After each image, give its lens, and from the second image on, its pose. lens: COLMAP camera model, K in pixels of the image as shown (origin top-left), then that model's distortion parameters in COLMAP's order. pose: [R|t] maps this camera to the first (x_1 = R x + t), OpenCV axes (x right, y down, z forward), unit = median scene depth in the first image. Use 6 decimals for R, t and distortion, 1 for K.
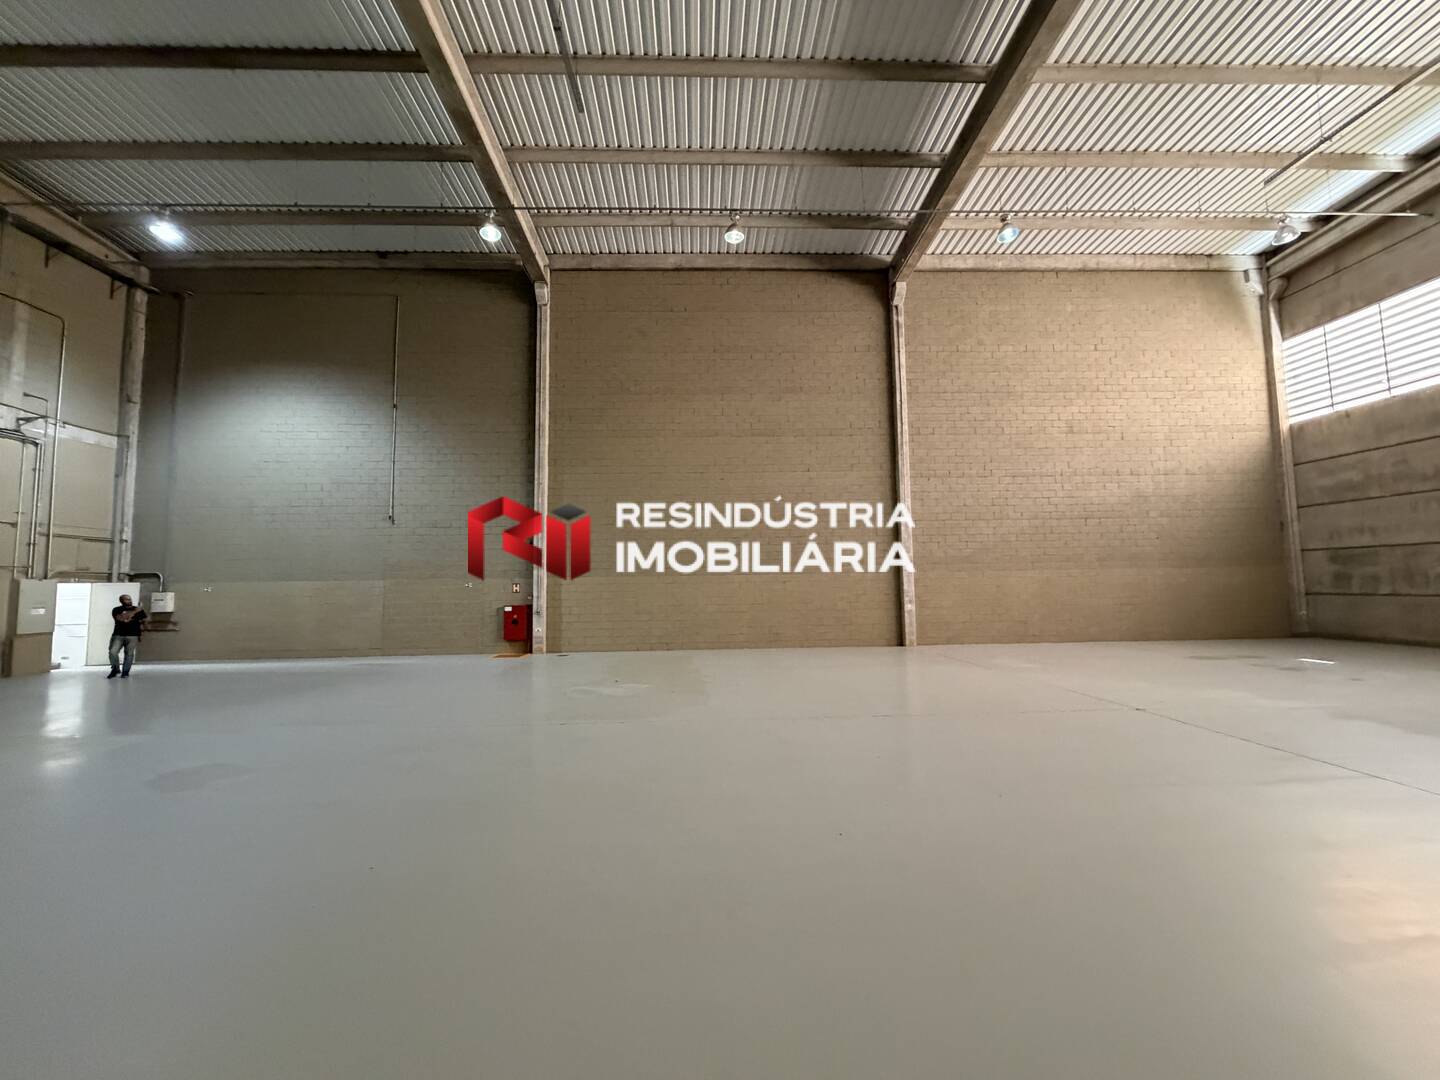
lens RADIAL K [[567.0, 0, 724.2], [0, 567.0, 545.3], [0, 0, 1]] dist [0.000252, 0.000032]
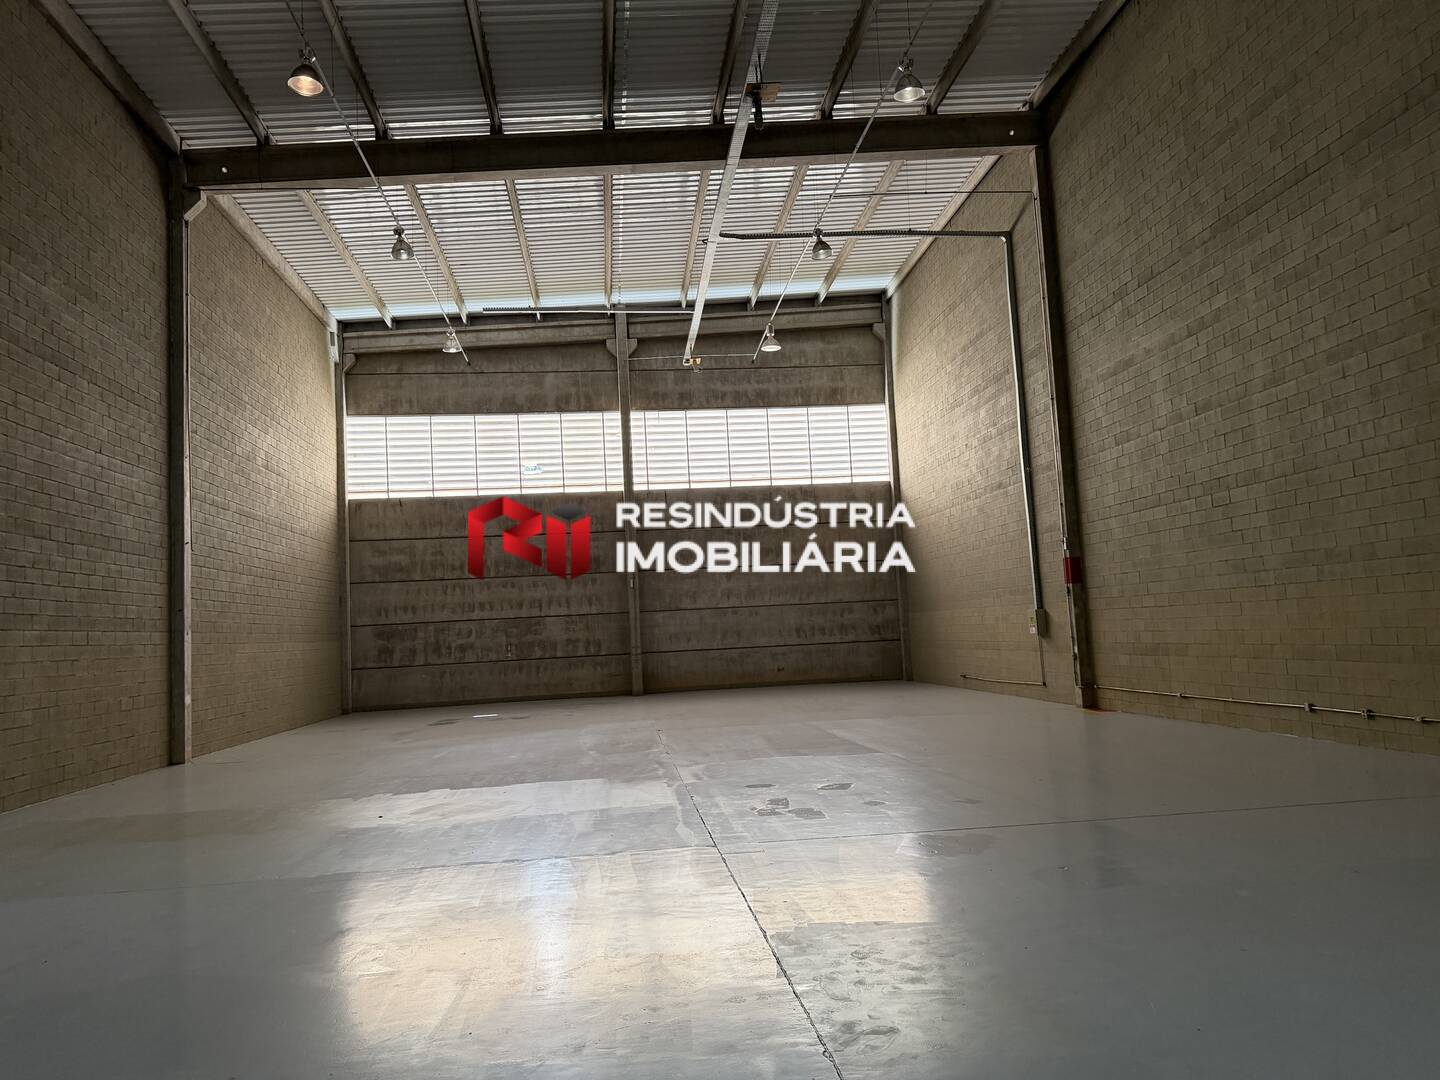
lens RADIAL K [[1011.6, 0, 720.0], [0, 1011.6, 540.0], [0, 0, 1]] dist [0.121886, -0.168758]
pose [[-0.075636, 0.110152, 0.991033, -0.893463], [-0.017997, 0.993567, -0.111808, 0.050949], [-0.996973, -0.026293, -0.073167, 0.507621]]
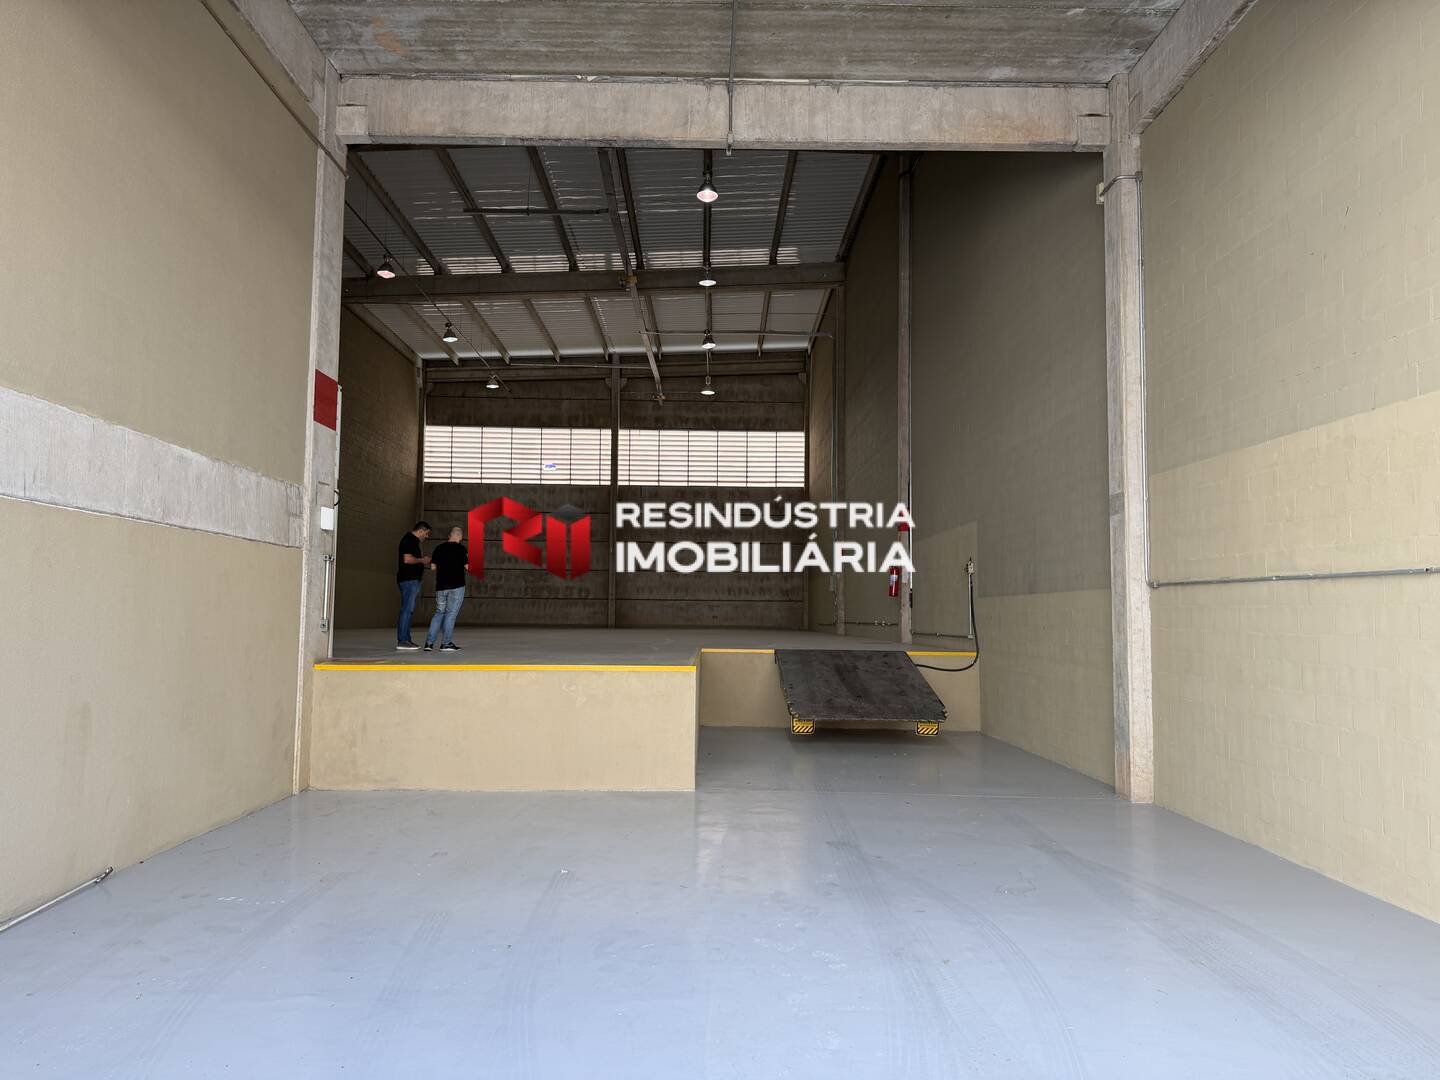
lens RADIAL K [[1011.6, 0, 720.0], [0, 1011.6, 540.0], [0, 0, 1]] dist [0.121886, -0.168758]
pose [[0.024905, 0.095257, 0.995141, -1.709799], [-0.082324, 0.992264, -0.092921, 0.126190], [-0.996294, -0.079609, 0.032554, 0.147867]]
